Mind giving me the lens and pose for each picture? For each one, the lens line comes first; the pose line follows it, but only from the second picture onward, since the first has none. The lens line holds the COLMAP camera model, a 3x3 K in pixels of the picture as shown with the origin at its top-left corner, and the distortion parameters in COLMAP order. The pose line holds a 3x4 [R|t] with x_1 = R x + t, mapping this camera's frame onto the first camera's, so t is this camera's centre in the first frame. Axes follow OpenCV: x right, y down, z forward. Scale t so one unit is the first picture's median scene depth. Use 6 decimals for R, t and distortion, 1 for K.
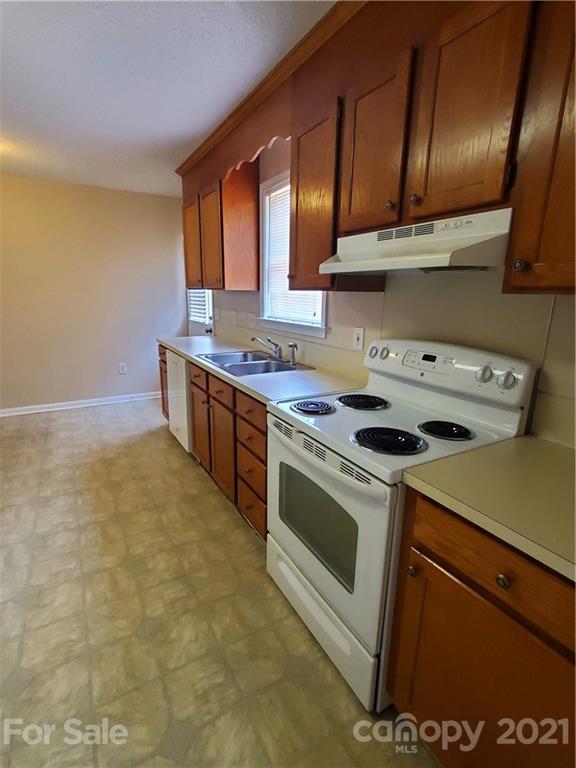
lens RADIAL K [[372.7, 0, 286.4], [0, 372.7, 386.1], [0, 0, 1]] dist [-0.017948, -0.000073]
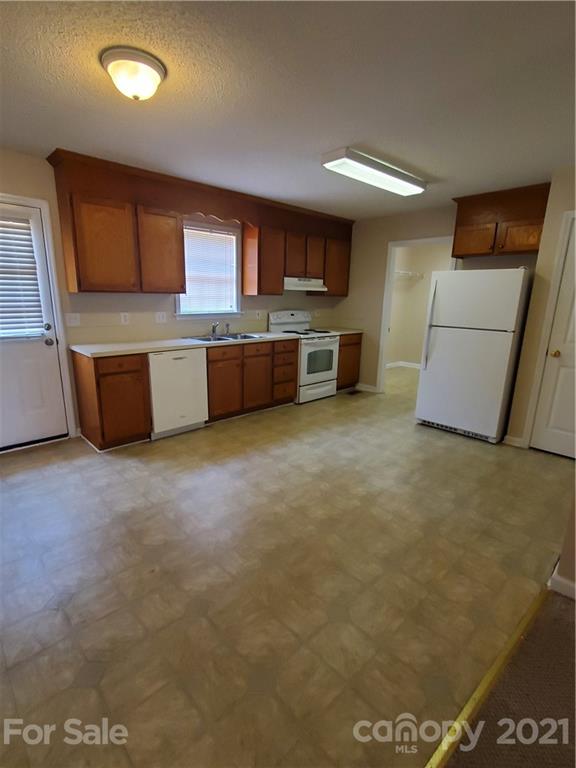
lens RADIAL K [[372.7, 0, 286.0], [0, 372.7, 387.0], [0, 0, 1]] dist [-0.017948, -0.000073]
pose [[-0.234715, -0.250938, 0.939116, -2.044453], [0.219458, 0.927482, 0.302679, -0.351404], [-0.946967, 0.277140, -0.162623, 1.244646]]
